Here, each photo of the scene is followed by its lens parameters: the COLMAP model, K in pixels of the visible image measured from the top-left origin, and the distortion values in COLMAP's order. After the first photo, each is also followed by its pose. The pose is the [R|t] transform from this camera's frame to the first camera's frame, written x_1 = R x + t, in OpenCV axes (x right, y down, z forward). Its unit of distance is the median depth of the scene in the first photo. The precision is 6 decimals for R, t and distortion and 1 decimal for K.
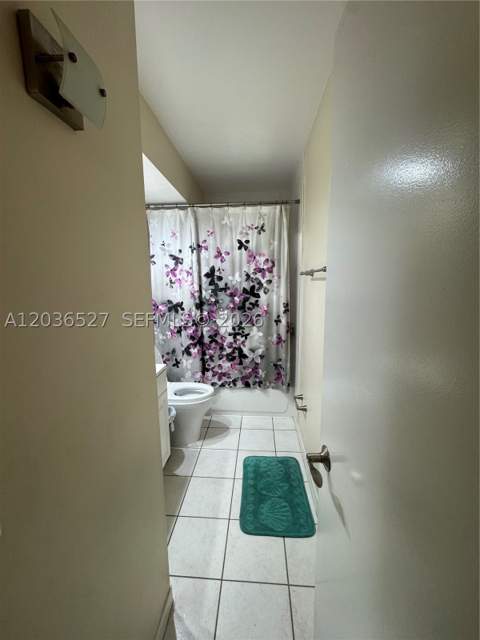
lens RADIAL K [[255.9, 0, 240.0], [0, 255.9, 320.0], [0, 0, 1]] dist [0.001064, -0.000353]
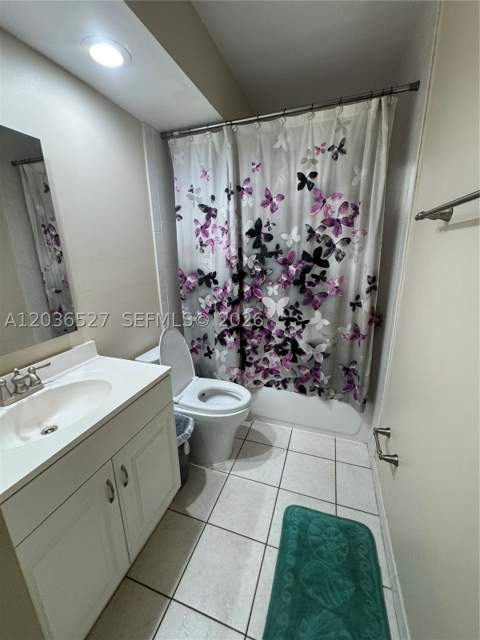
lens RADIAL K [[255.9, 0, 240.0], [0, 255.9, 320.0], [0, 0, 1]] dist [0.001064, -0.000353]
pose [[0.965046, 0.060209, -0.255071, 0.034717], [-0.029422, 0.991990, 0.122839, -0.027108], [0.260424, -0.111041, 0.959088, 0.309518]]
